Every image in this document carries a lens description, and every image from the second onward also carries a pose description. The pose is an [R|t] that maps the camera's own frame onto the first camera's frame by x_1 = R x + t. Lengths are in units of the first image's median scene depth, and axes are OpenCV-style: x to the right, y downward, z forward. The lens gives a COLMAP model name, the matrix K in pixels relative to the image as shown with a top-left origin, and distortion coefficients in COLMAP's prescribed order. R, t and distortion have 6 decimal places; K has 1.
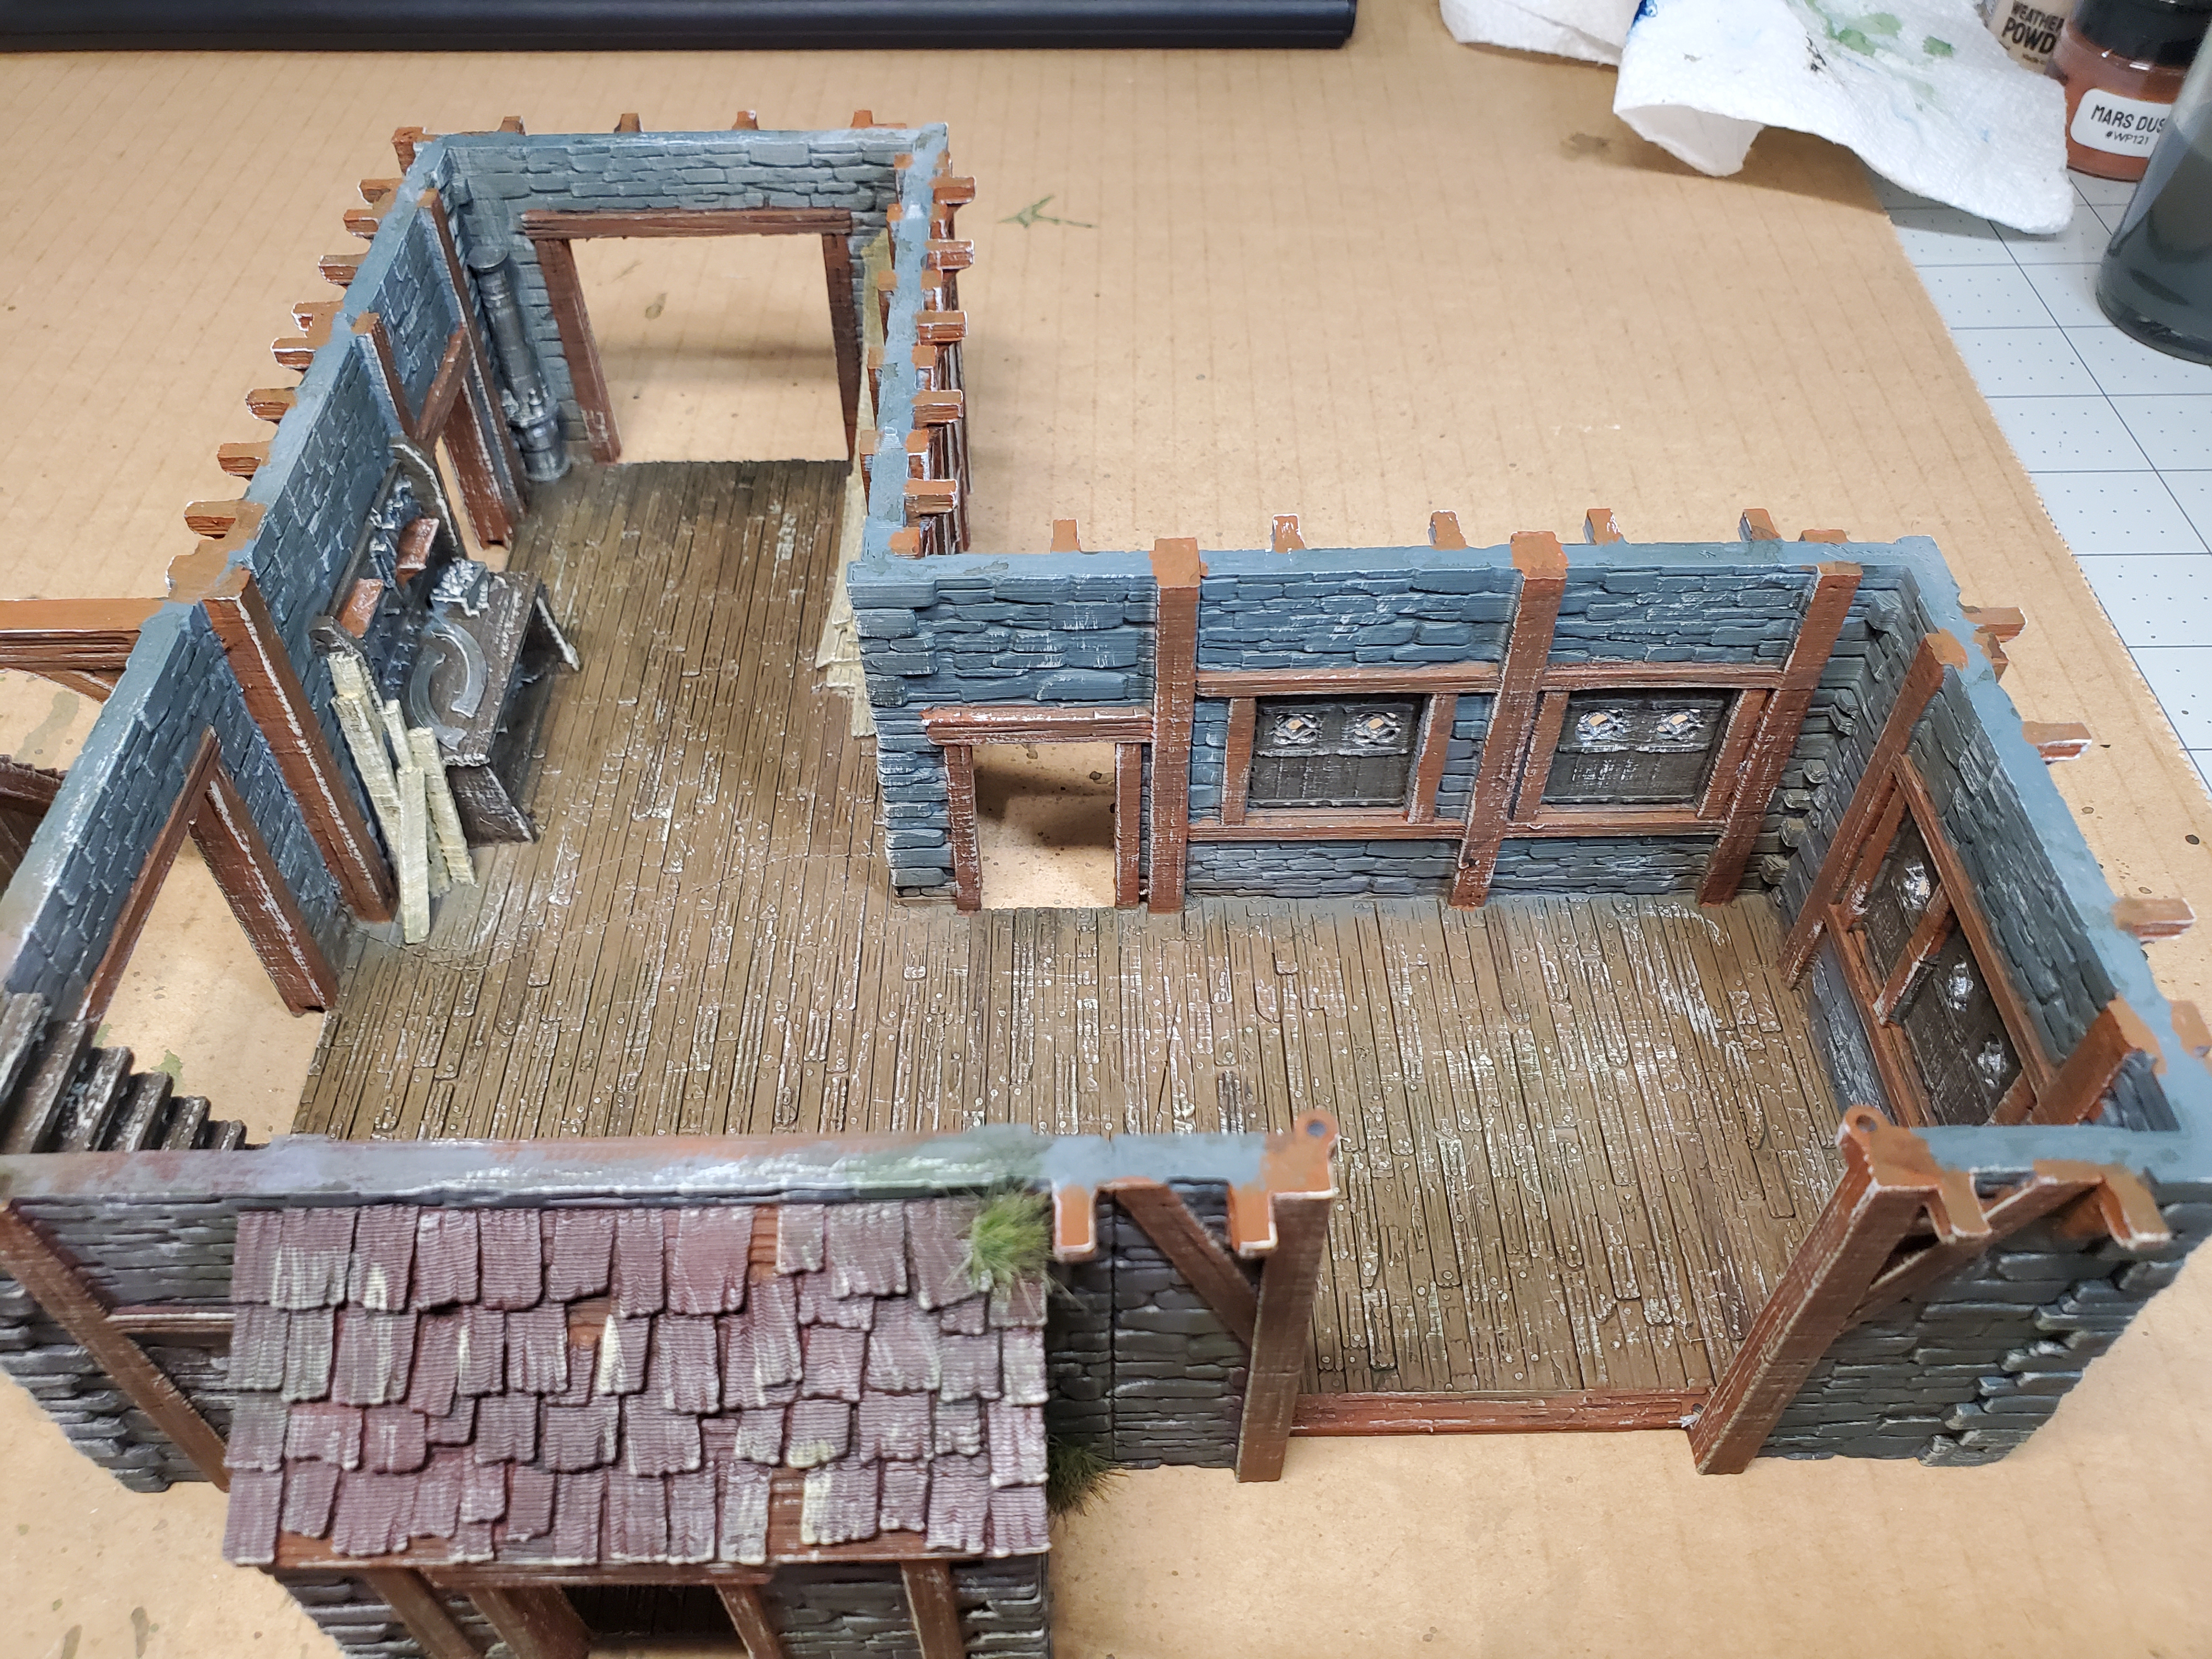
lens RADIAL K [[1784.4, 0, 1113.9], [0, 1784.4, 844.0], [0, 0, 1]] dist [-0.052066, 0.072171]
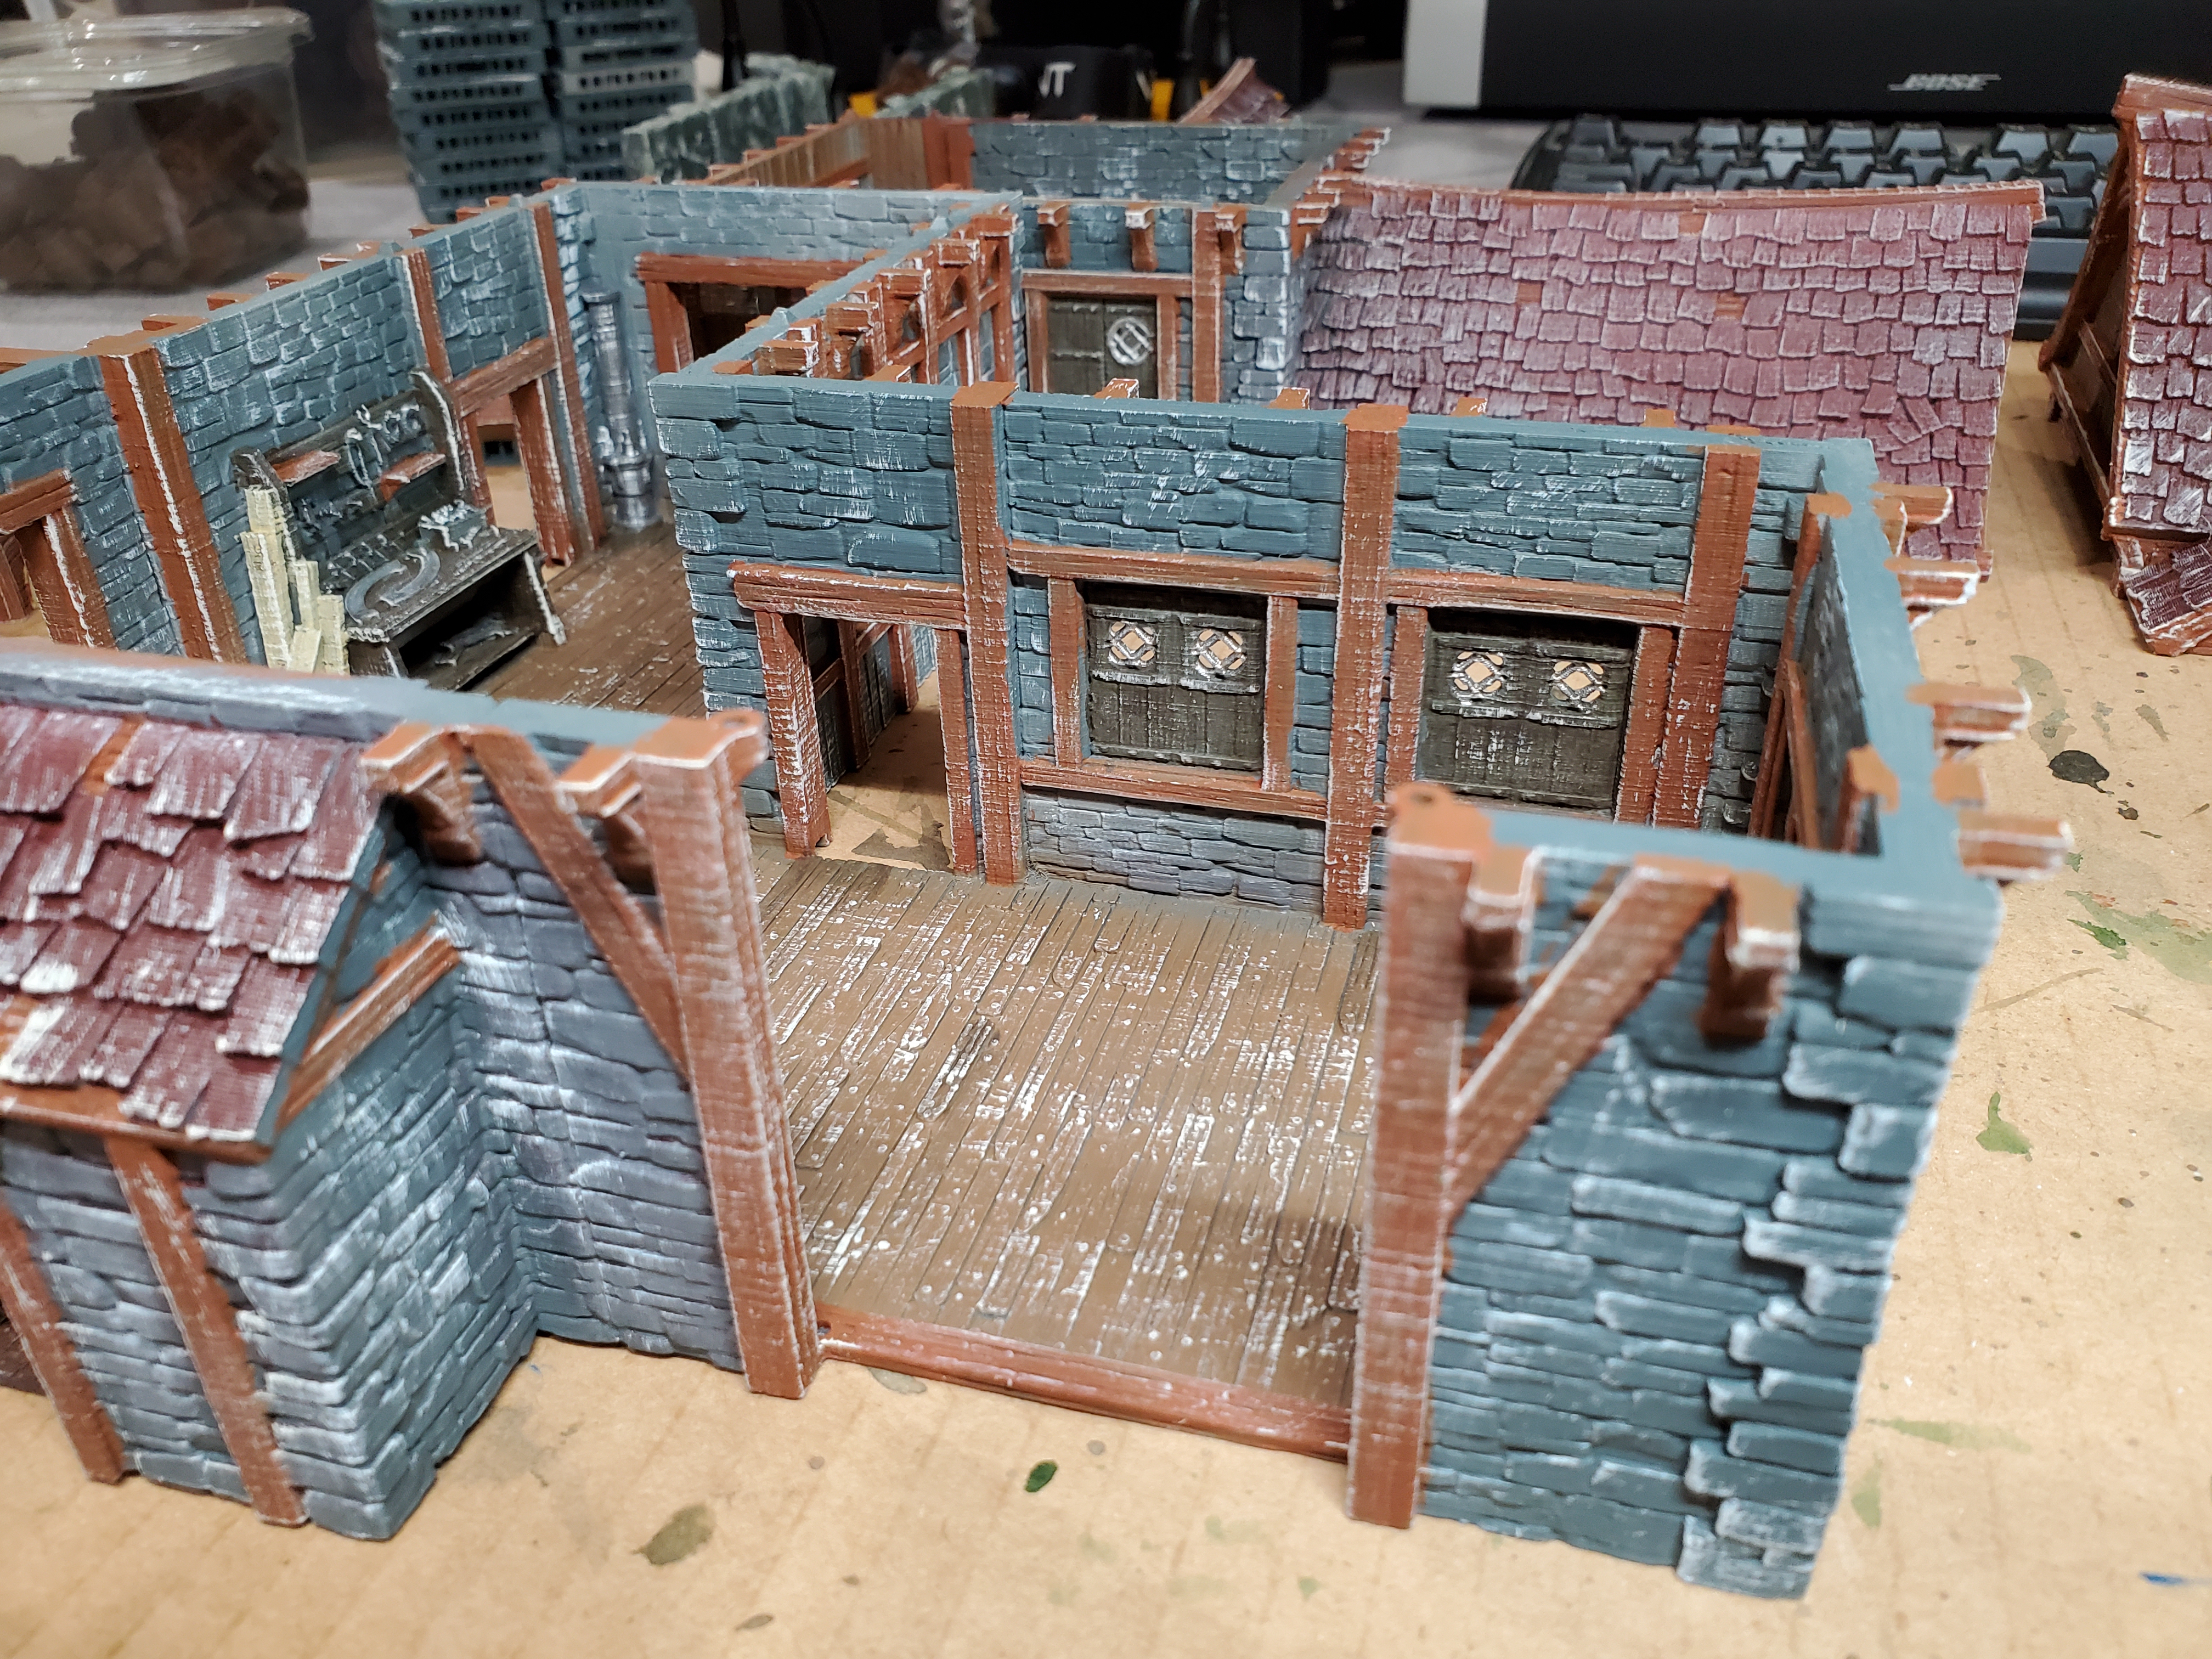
lens RADIAL K [[1784.4, 0, 1111.0], [0, 1784.4, 847.2], [0, 0, 1]] dist [-0.052066, 0.072171]
pose [[0.959731, 0.133742, -0.247041, 0.325269], [-0.198708, 0.944815, -0.260462, 0.263377], [0.198573, 0.299062, 0.933344, 0.205513]]
